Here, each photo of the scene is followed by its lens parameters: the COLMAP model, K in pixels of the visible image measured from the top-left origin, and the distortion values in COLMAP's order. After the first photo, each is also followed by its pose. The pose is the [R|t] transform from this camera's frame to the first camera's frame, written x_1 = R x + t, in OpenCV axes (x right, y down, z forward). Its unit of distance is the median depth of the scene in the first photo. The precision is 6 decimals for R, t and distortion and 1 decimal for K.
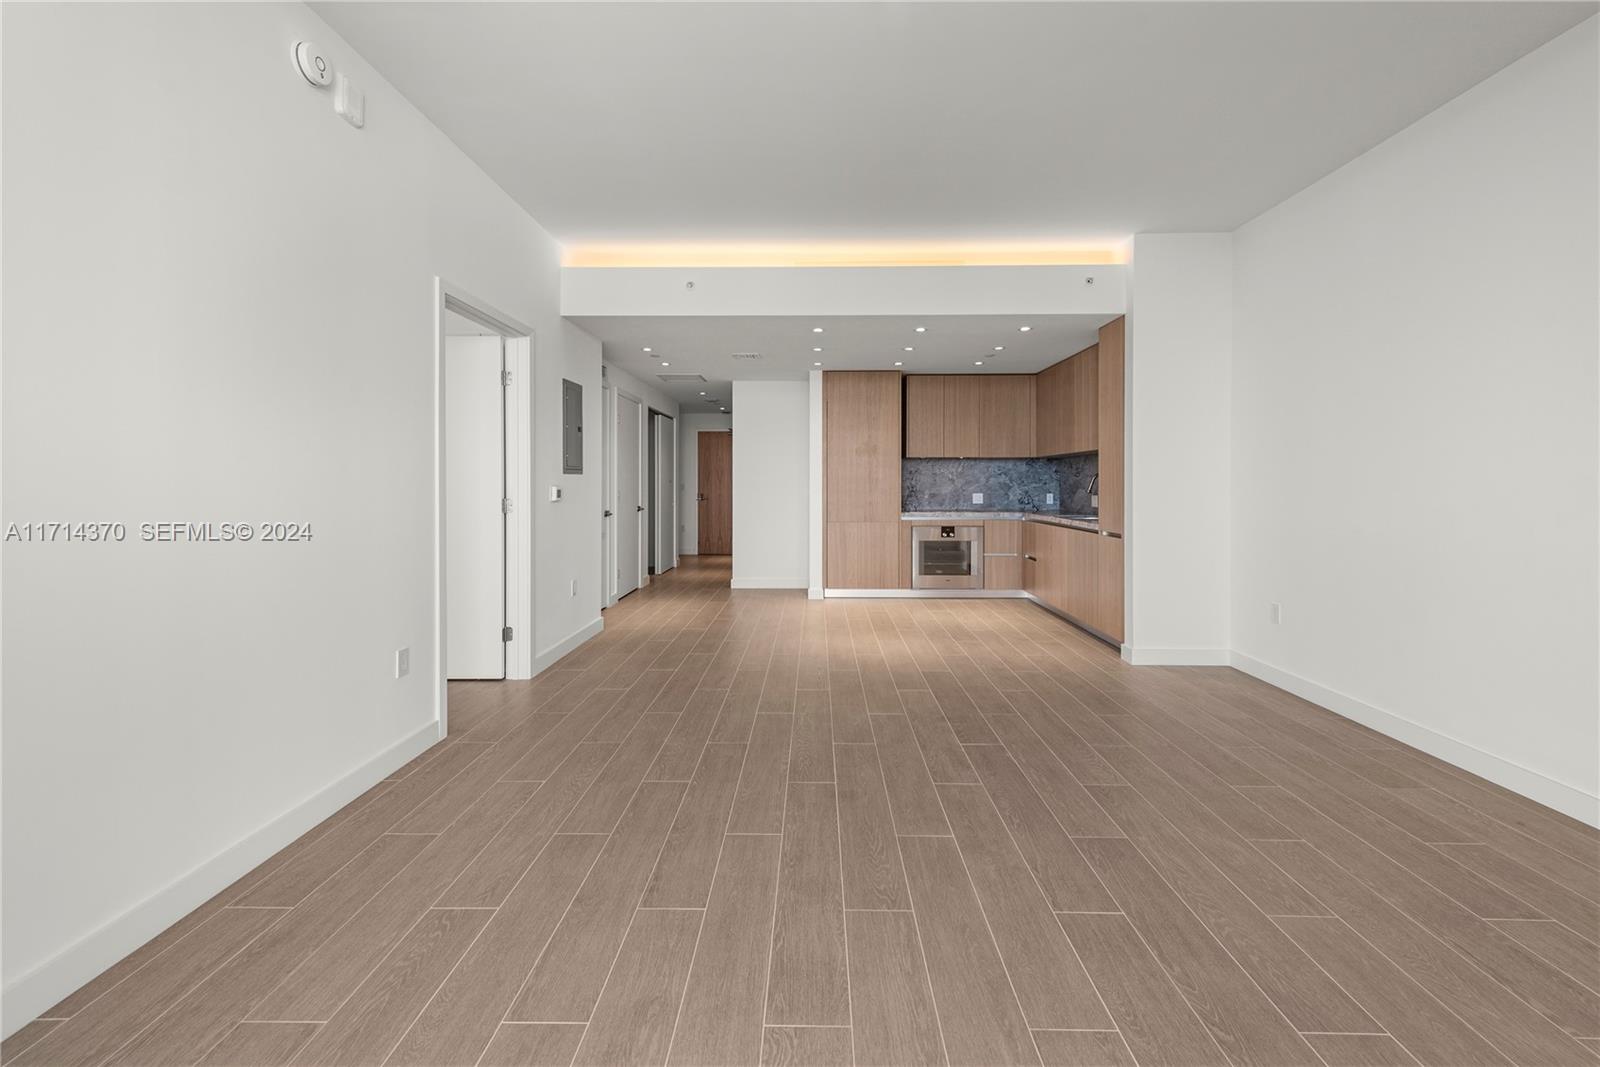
lens RADIAL K [[656.7, 0, 804.8], [0, 656.7, 483.2], [0, 0, 1]] dist [0.001286, 0.000030]
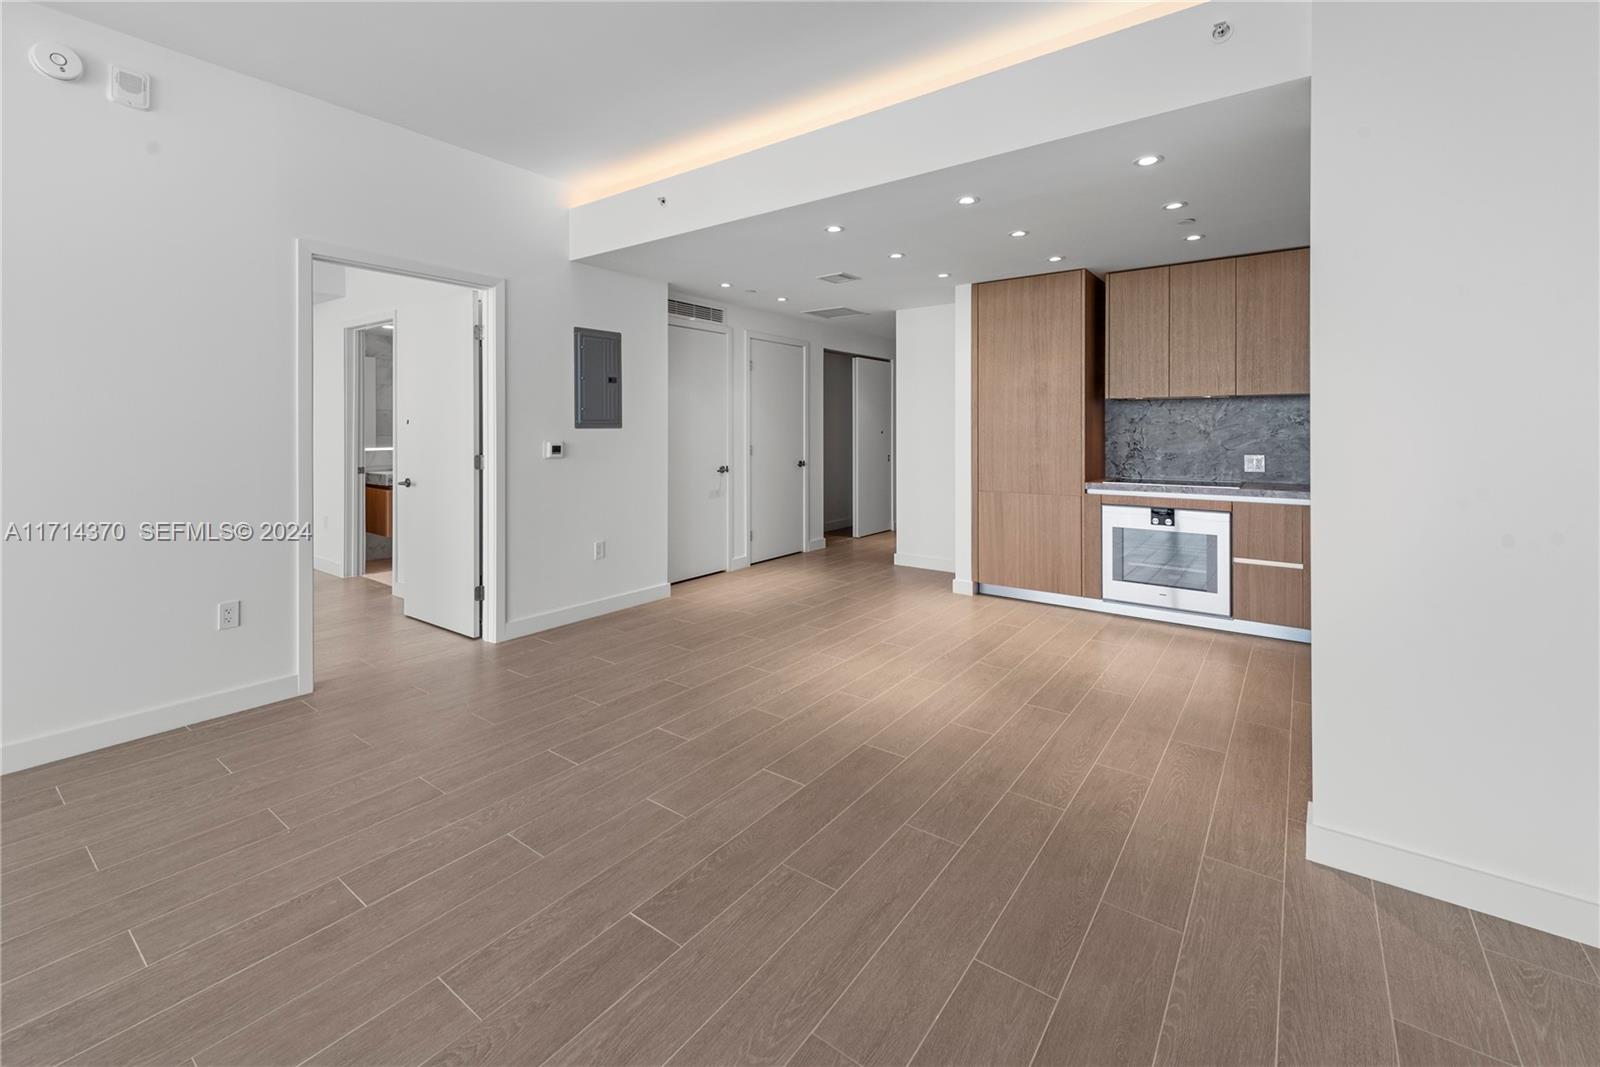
lens RADIAL K [[671.8, 0, 802.3], [0, 671.8, 437.9], [0, 0, 1]] dist [0.010048, 0.000204]
pose [[0.811240, 0.006506, -0.584678, 0.303617], [0.000623, 0.999928, 0.011991, -0.008131], [0.584714, -0.010092, 0.811177, 0.270193]]
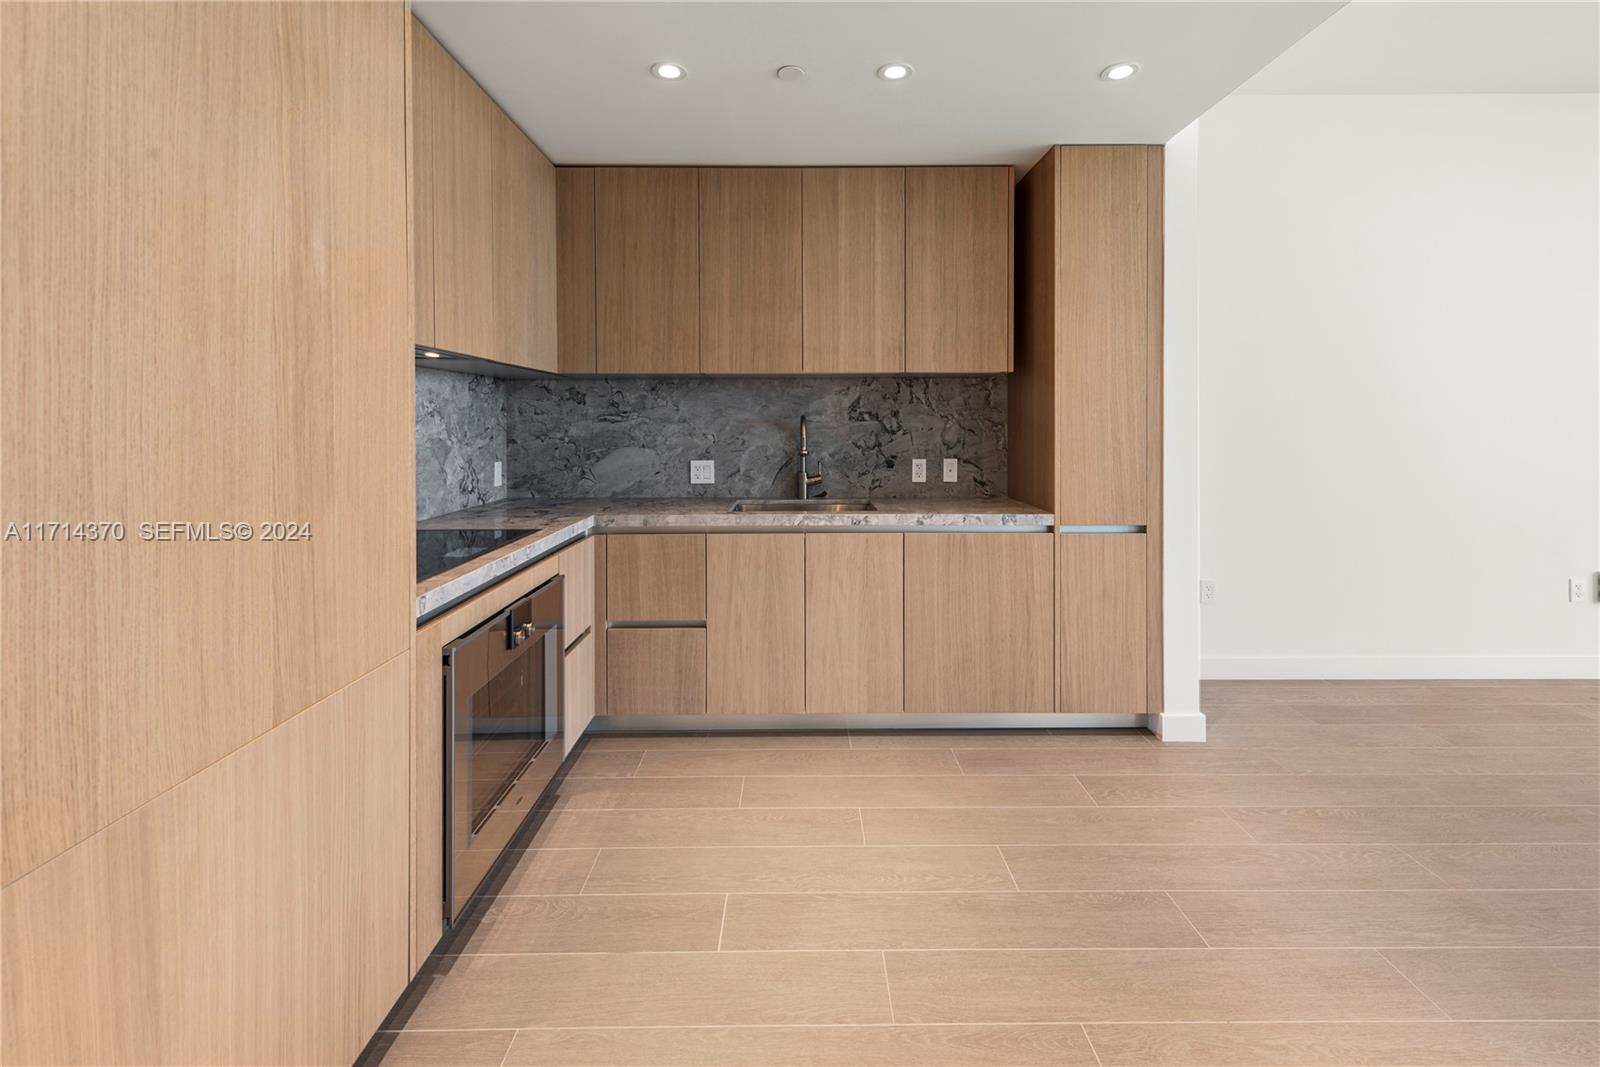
lens RADIAL K [[670.0, 0, 798.6], [0, 670.0, 425.7], [0, 0, 1]] dist [0.009839, -0.000208]
pose [[-0.023191, -0.004055, 0.999723, -0.062080], [0.003461, 0.999985, 0.004137, -0.008570], [-0.999725, 0.003556, -0.023177, 0.857860]]
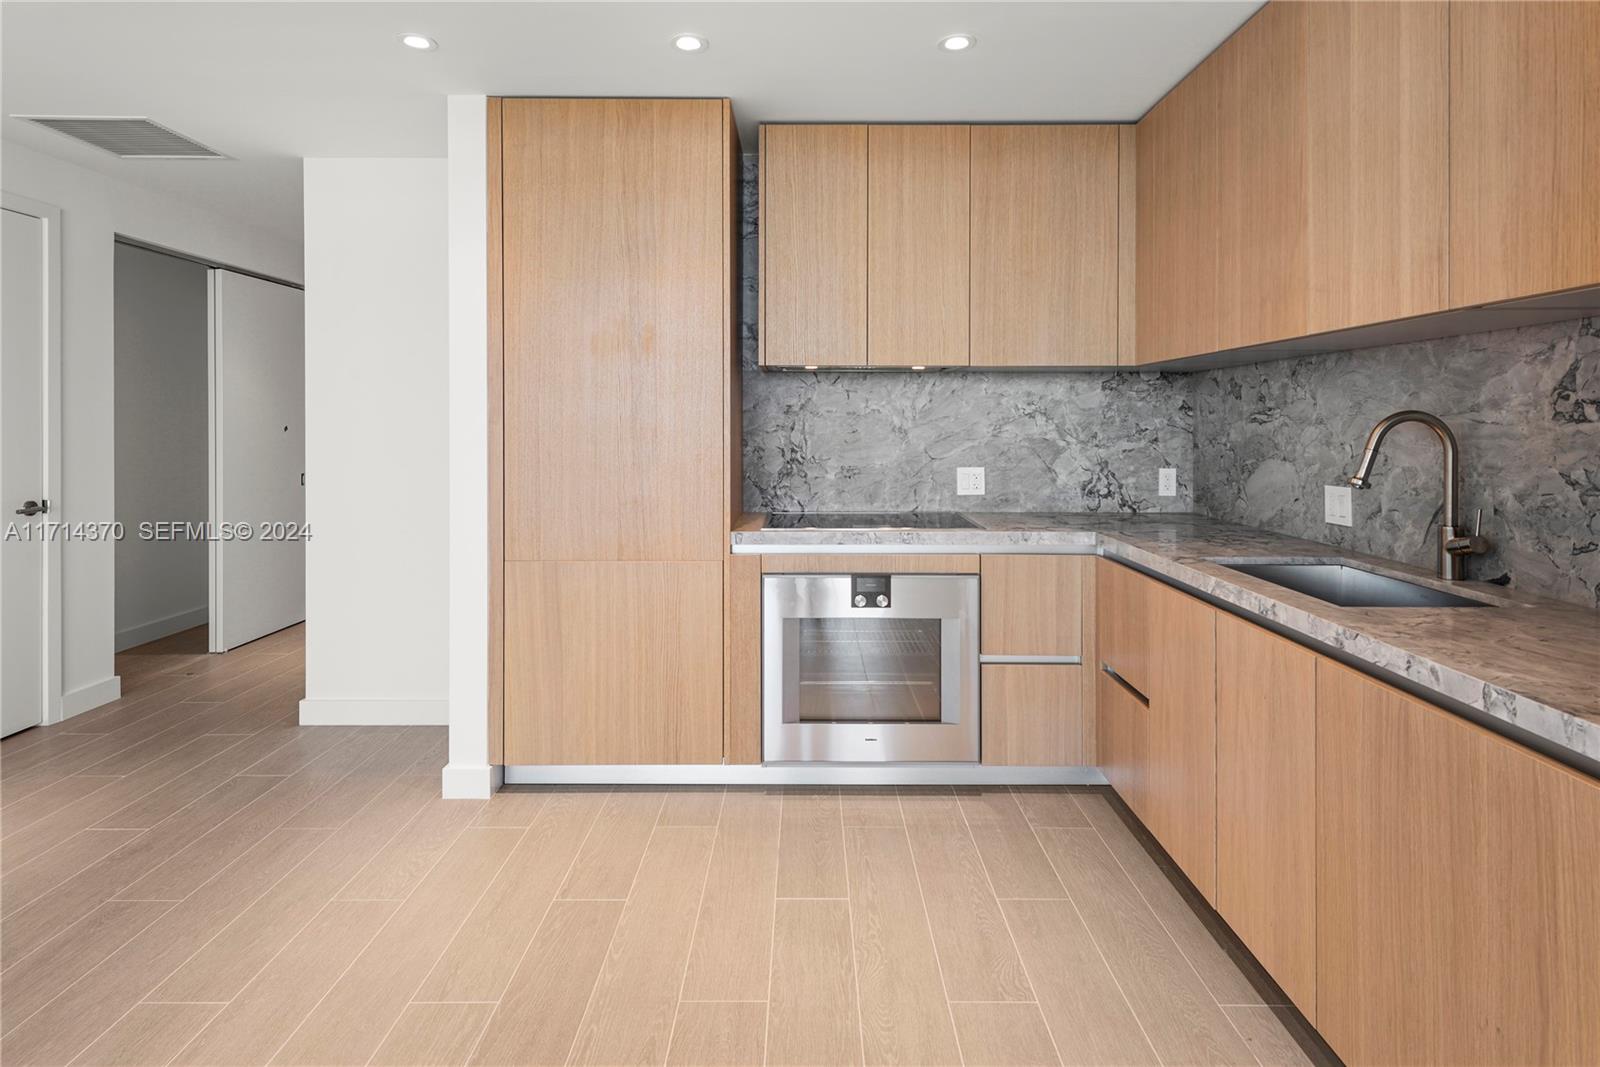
lens RADIAL K [[833.0, 0, 808.2], [0, 833.0, 426.5], [0, 0, 1]] dist [0.017202, 0.000105]
pose [[0.999837, 0.001203, 0.018016, 0.172752], [-0.001260, 0.999994, 0.003180, -0.008966], [-0.018012, -0.003203, 0.999833, 0.564303]]
